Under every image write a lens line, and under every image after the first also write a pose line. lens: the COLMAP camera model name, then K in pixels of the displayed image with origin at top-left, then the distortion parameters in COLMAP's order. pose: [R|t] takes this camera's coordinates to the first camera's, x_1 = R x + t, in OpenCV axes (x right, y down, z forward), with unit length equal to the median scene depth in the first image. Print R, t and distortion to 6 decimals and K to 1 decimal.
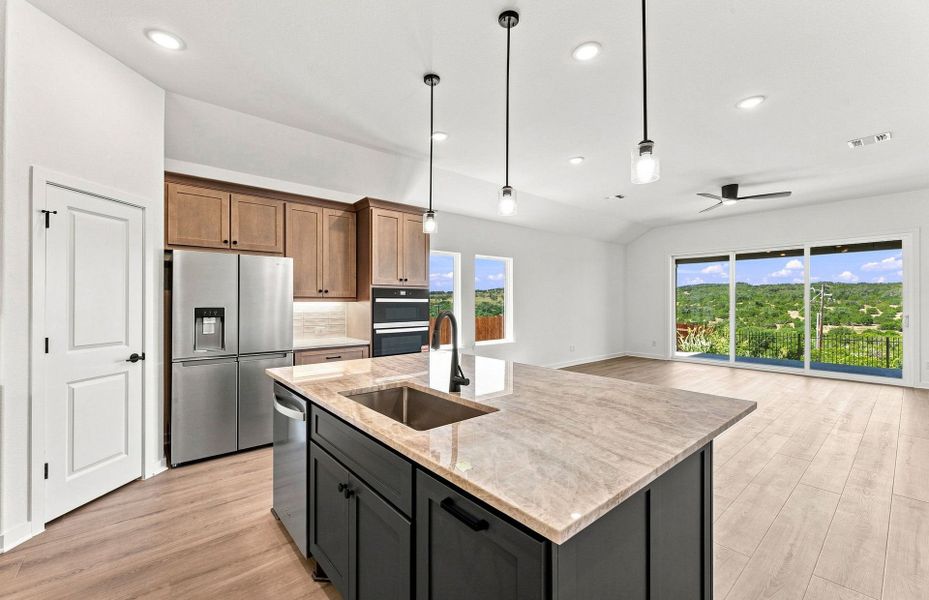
lens RADIAL K [[373.0, 0, 440.4], [0, 373.0, 301.1], [0, 0, 1]] dist [-0.000921, -0.000219]
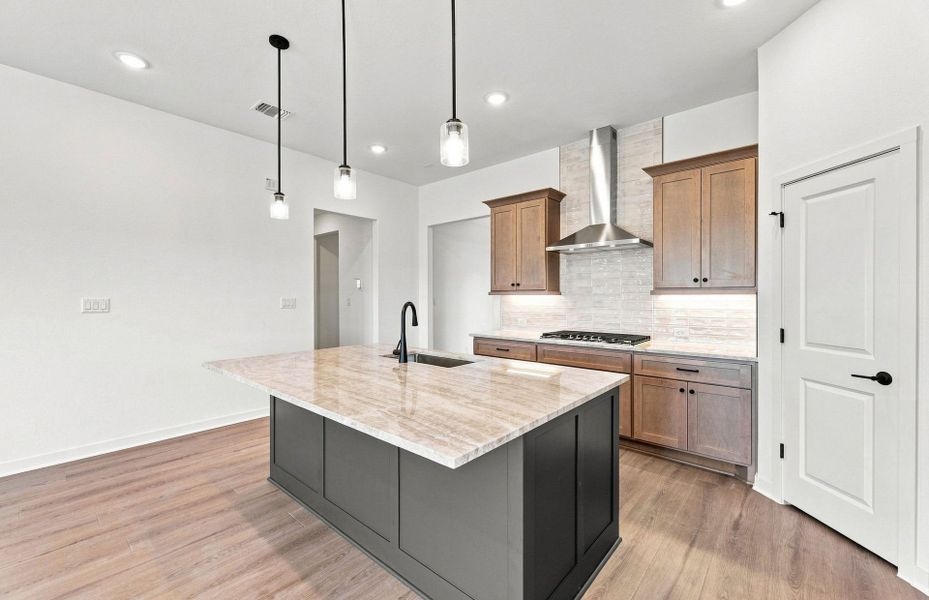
lens RADIAL K [[381.8, 0, 448.4], [0, 381.8, 300.9], [0, 0, 1]] dist [-0.001875, 0.000046]
pose [[-0.986072, 0.005030, -0.166243, 0.052417], [0.003194, 0.999931, 0.011312, 0.001288], [0.166288, 0.010623, -0.986020, 1.155696]]
